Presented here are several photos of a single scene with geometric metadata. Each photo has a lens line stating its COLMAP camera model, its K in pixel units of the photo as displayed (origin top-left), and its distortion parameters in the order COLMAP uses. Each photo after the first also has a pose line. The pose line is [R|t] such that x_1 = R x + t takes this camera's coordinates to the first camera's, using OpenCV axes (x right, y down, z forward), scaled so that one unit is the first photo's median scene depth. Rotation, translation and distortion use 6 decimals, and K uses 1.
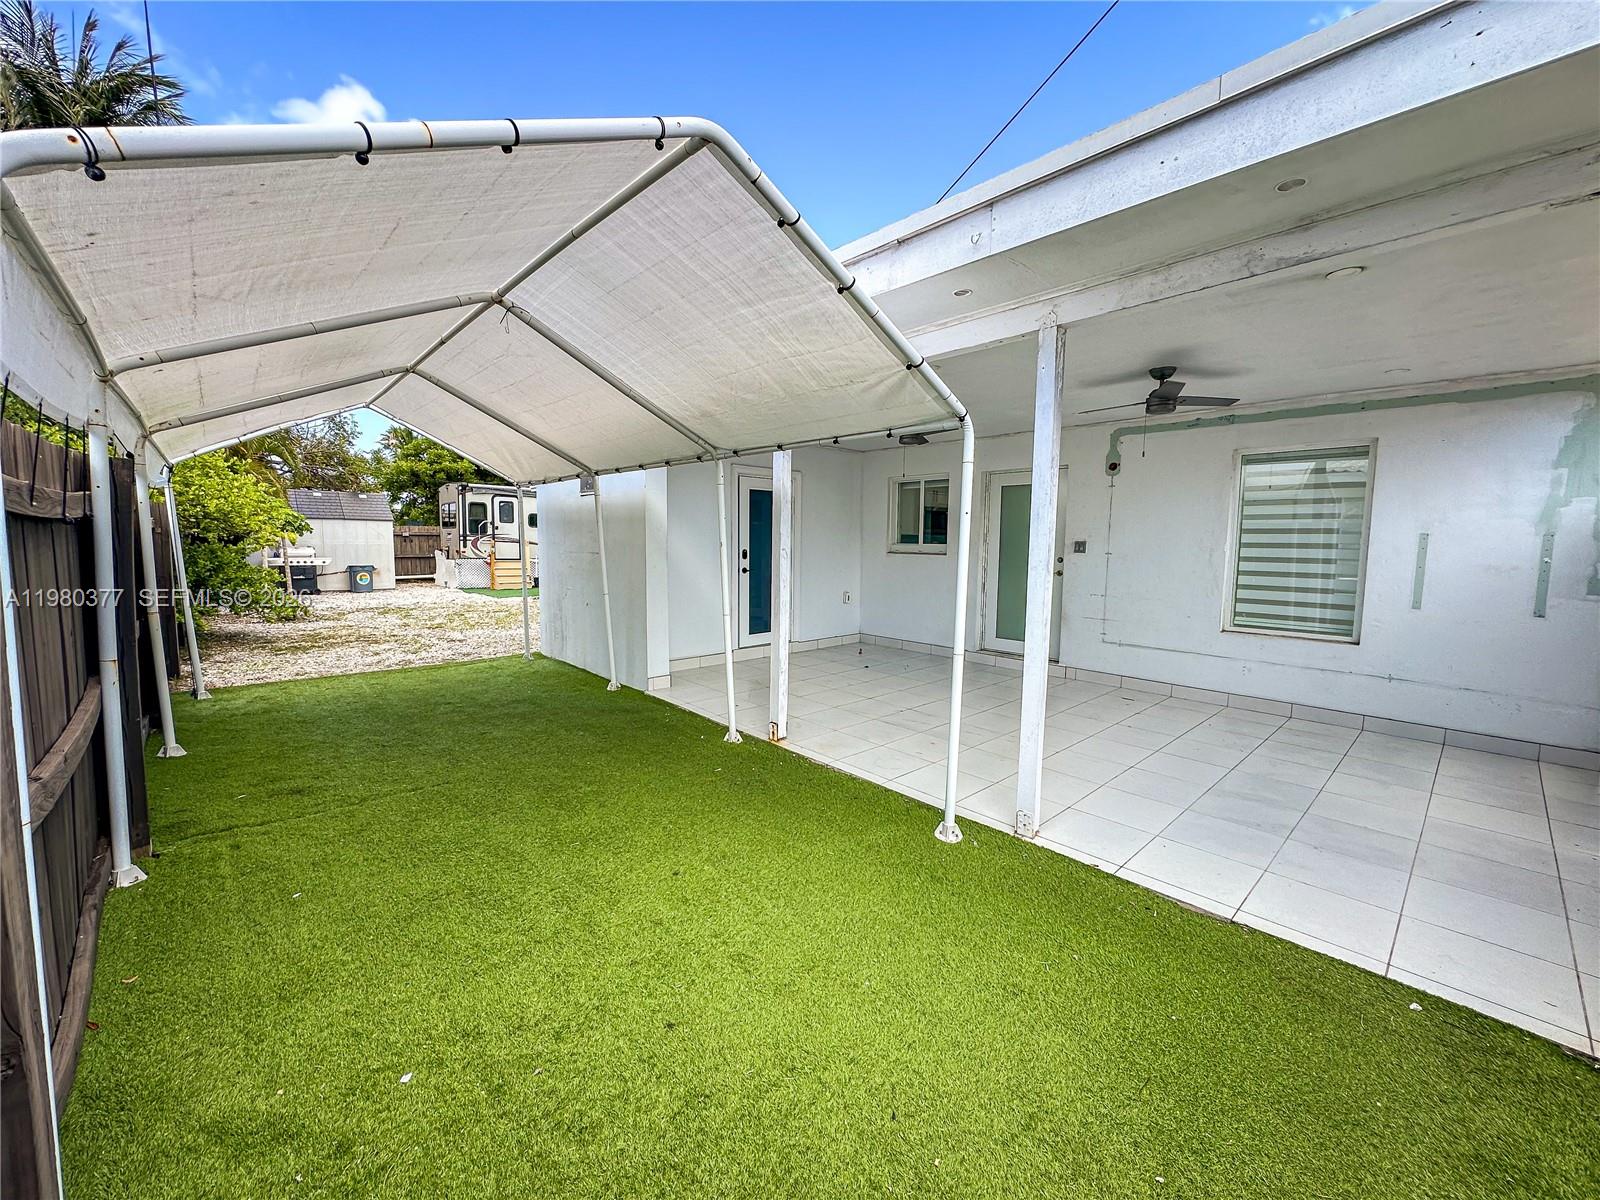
lens RADIAL K [[637.1, 0, 801.5], [0, 637.1, 598.6], [0, 0, 1]] dist [0.000265, 0.000020]
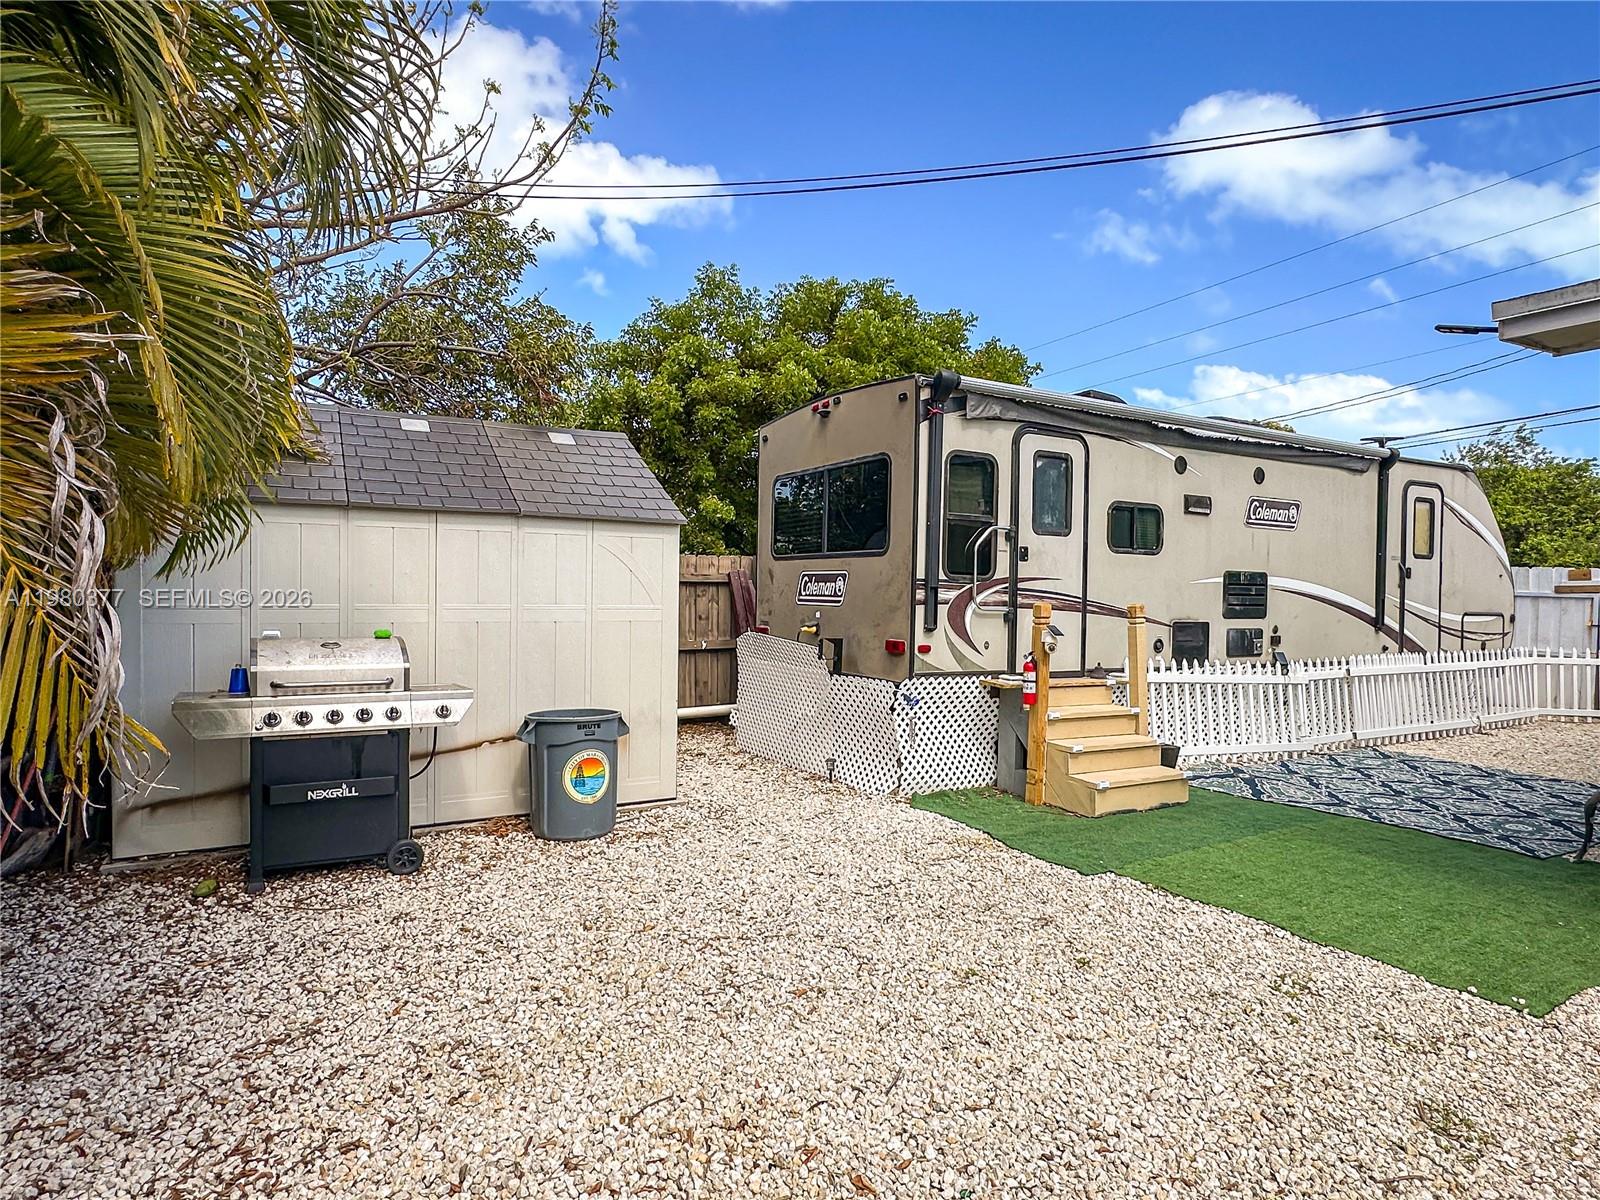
lens RADIAL K [[898.3, 0, 798.1], [0, 898.3, 596.3], [0, 0, 1]] dist [-0.001118, -0.000182]
pose [[0.978086, 0.011193, -0.207901, -0.503734], [-0.025153, 0.997593, -0.064626, -0.069764], [0.206677, 0.068439, 0.976013, 0.643687]]
